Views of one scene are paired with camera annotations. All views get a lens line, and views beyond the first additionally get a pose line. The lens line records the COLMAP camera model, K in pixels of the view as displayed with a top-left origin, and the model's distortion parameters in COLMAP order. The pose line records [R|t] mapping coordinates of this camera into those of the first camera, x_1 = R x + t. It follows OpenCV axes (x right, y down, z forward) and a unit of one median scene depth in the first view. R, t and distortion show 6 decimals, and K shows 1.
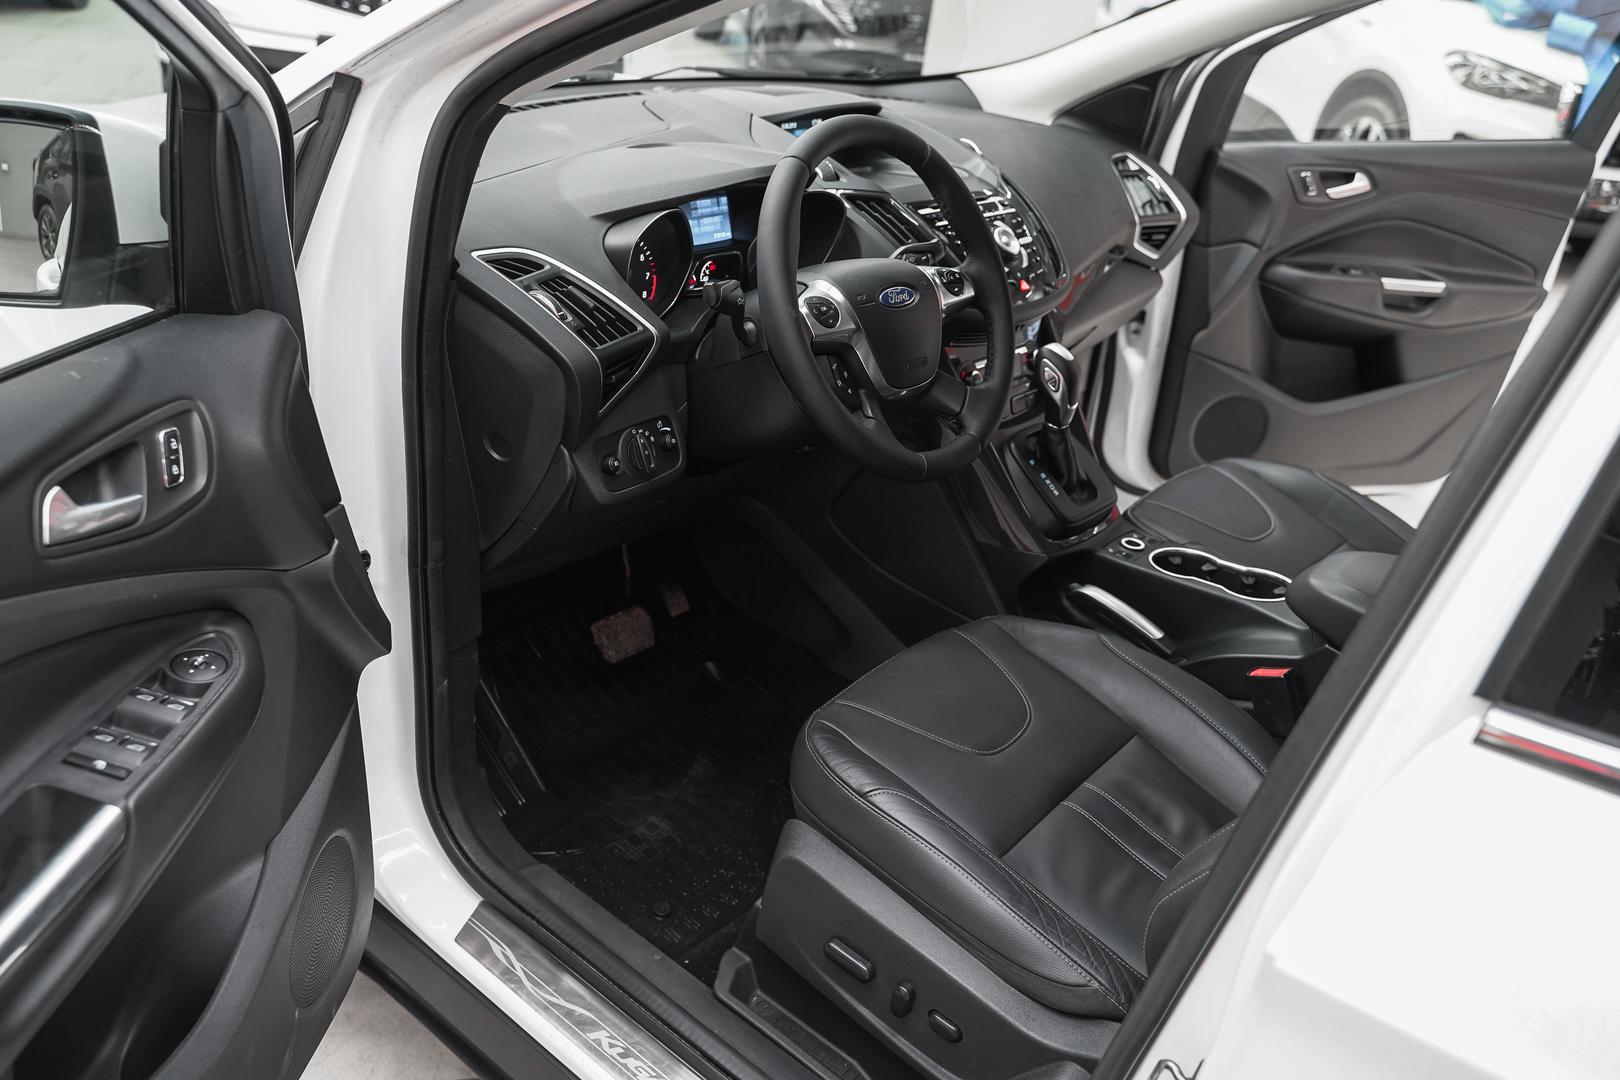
lens RADIAL K [[1303.6, 0, 820.6], [0, 1303.6, 552.8], [0, 0, 1]] dist [-0.012633, 0.007304]
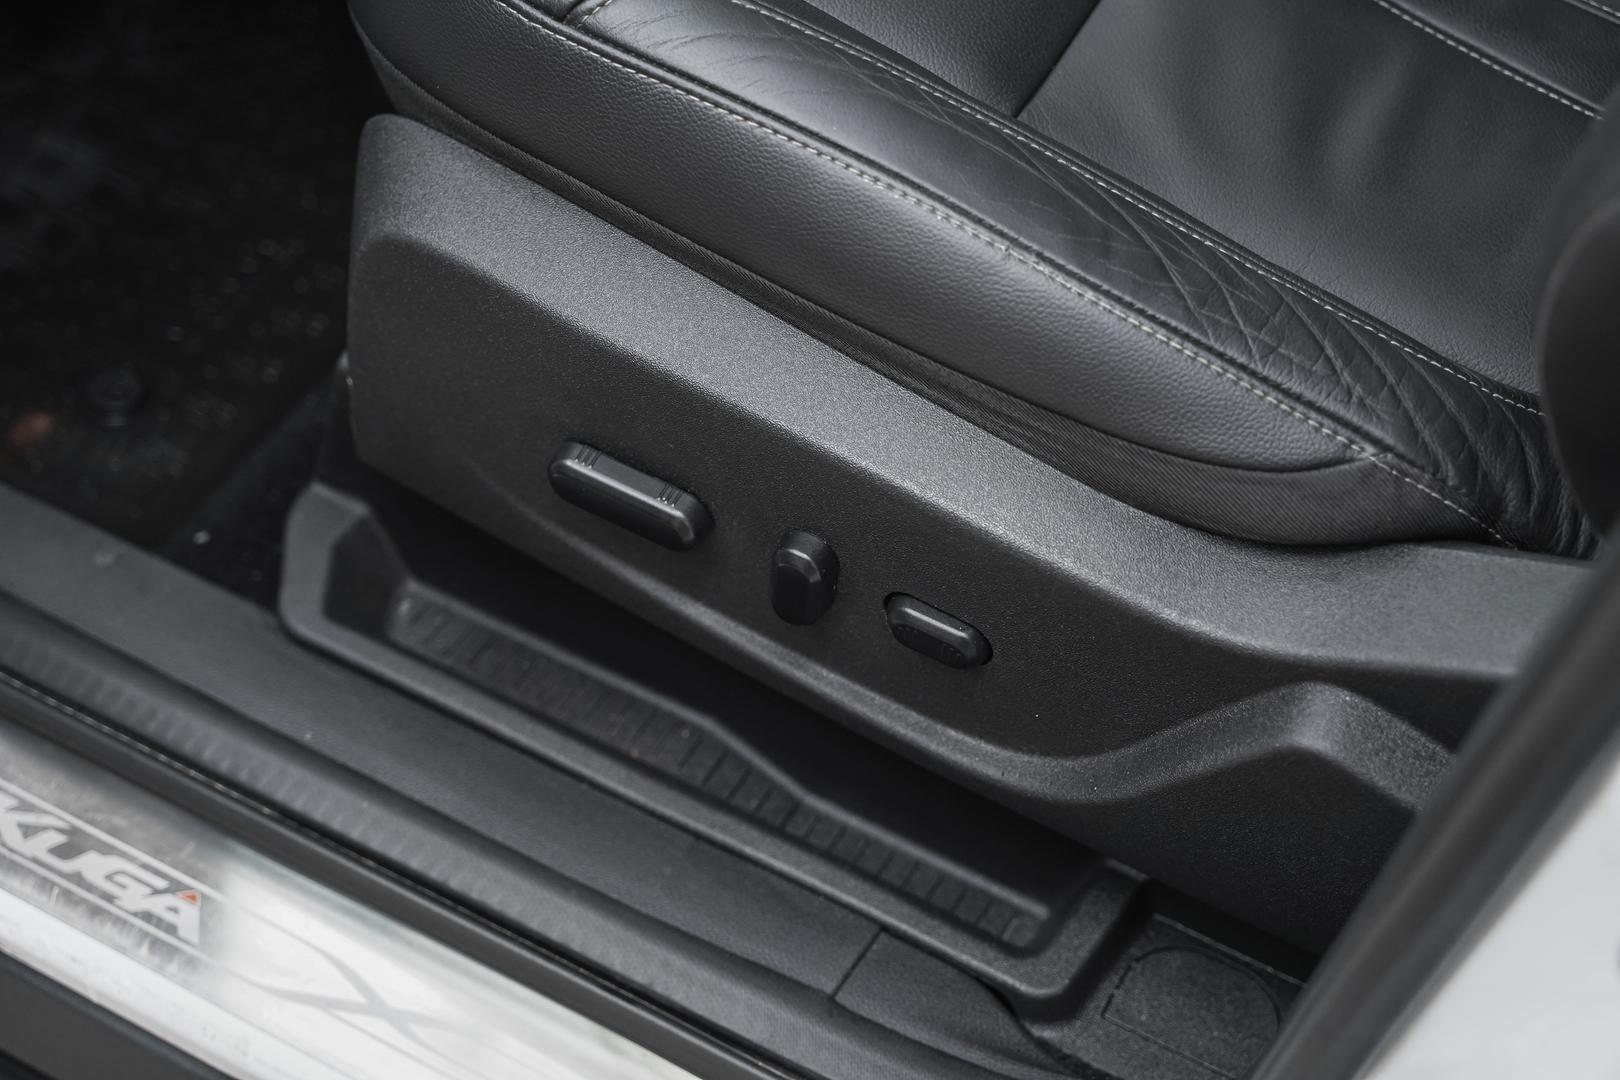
lens RADIAL K [[2745.4, 0, 808.5], [0, 2745.4, 540.2], [0, 0, 1]] dist [0.013100, 0.000000]
pose [[0.978144, -0.205361, 0.032571, 0.040457], [0.174004, 0.894205, 0.412457, 0.035748], [-0.113828, -0.397774, 0.910395, 0.329308]]
